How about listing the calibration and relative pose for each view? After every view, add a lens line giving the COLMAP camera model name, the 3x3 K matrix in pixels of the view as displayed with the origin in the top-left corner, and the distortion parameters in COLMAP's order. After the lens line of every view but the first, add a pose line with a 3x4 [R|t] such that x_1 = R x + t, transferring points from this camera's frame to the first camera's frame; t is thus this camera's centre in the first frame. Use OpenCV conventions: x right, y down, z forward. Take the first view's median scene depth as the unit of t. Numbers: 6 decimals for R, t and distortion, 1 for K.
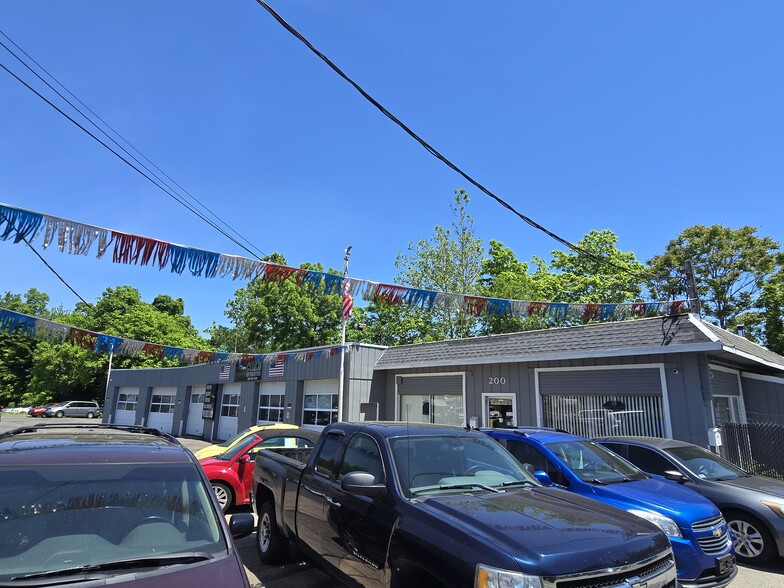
lens RADIAL K [[452.6, 0, 390.2], [0, 452.6, 296.7], [0, 0, 1]] dist [0.001683, -0.000264]
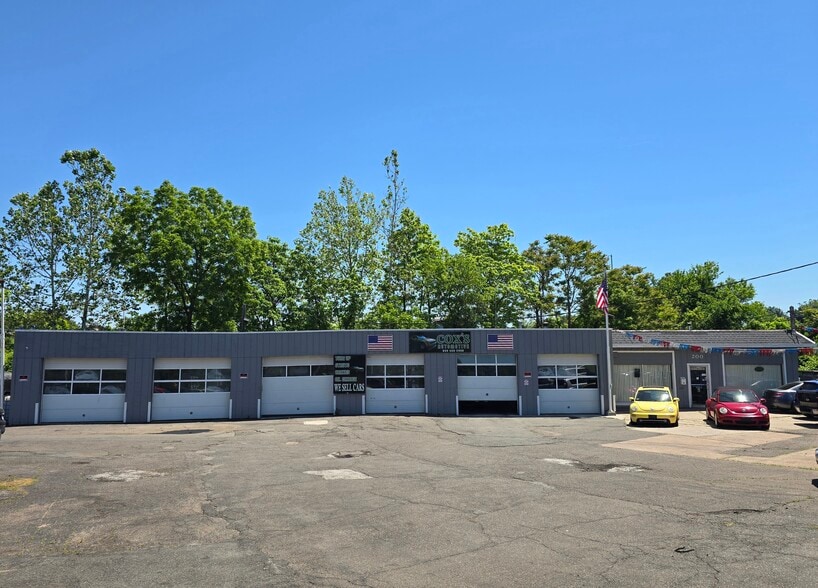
lens RADIAL K [[580.8, 0, 393.6], [0, 580.8, 290.5], [0, 0, 1]] dist [0.087446, -0.091785]
pose [[0.679759, 0.067867, 0.730289, -0.987987], [-0.148513, 0.987820, 0.046438, 0.000271], [-0.718242, -0.140024, 0.681558, 0.138940]]
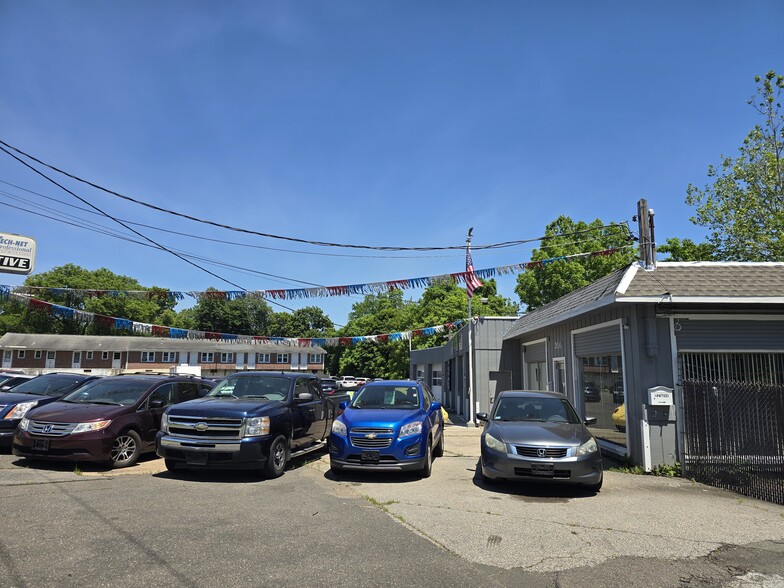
lens RADIAL K [[524.6, 0, 395.3], [0, 524.6, 299.6], [0, 0, 1]] dist [0.073442, -0.070932]
pose [[0.735330, -0.111192, -0.668526, 0.330711], [0.159405, 0.987150, 0.011147, 0.007844], [0.658696, -0.114764, 0.743605, -0.036493]]
